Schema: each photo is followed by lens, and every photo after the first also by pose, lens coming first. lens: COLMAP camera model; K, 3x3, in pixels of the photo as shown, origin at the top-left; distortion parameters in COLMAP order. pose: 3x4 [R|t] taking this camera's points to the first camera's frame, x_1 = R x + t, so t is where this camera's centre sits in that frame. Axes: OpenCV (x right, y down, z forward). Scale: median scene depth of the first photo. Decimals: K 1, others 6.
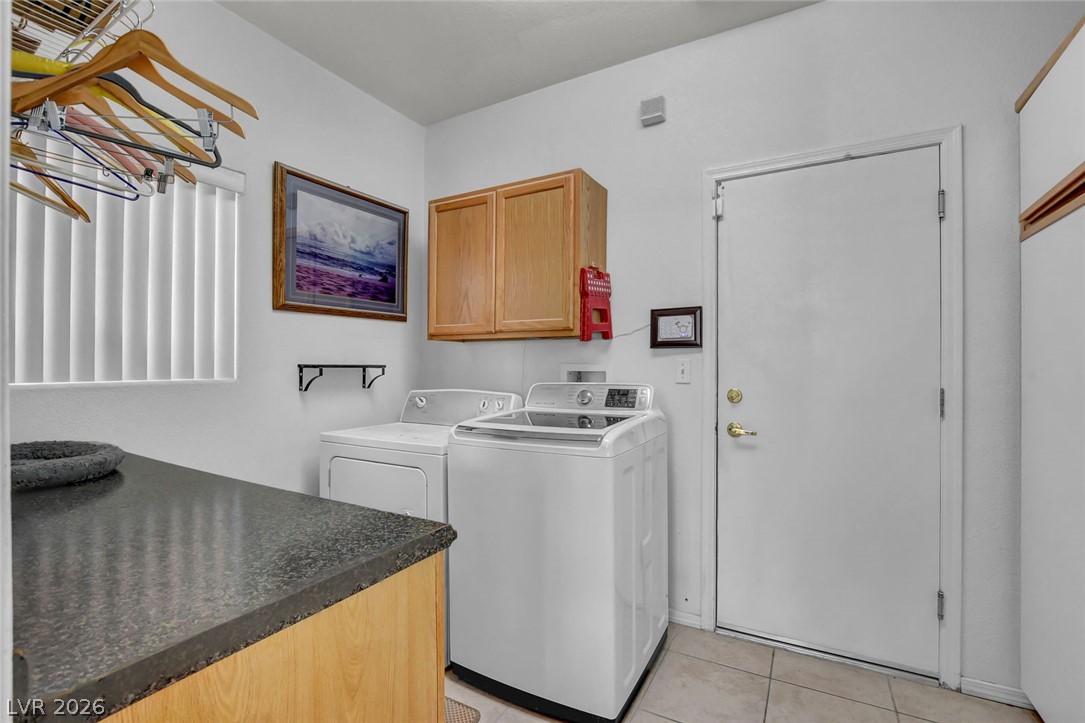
lens RADIAL K [[481.4, 0, 545.9], [0, 481.4, 356.6], [0, 0, 1]] dist [-0.038566, 0.000101]
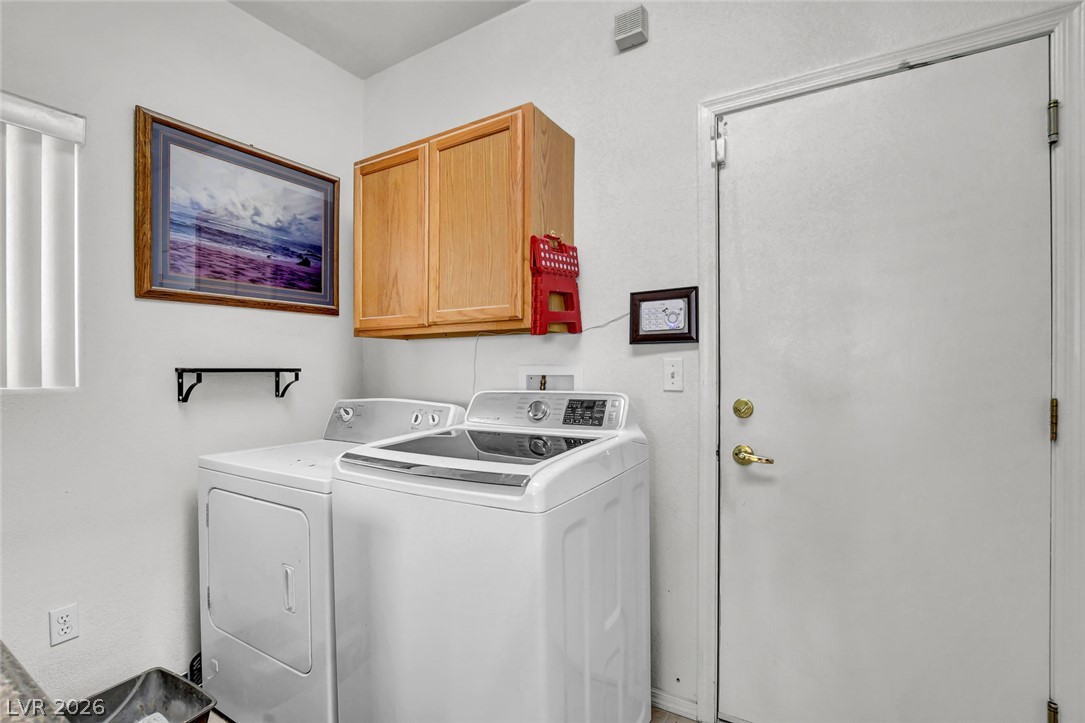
lens RADIAL K [[482.3, 0, 542.5], [0, 482.3, 361.5], [0, 0, 1]] dist [-0.041722, 0.005273]
pose [[0.999354, -0.005532, -0.035505, 0.108629], [0.005704, 0.999972, 0.004760, 0.005168], [0.035477, -0.004959, 0.999358, 0.246068]]
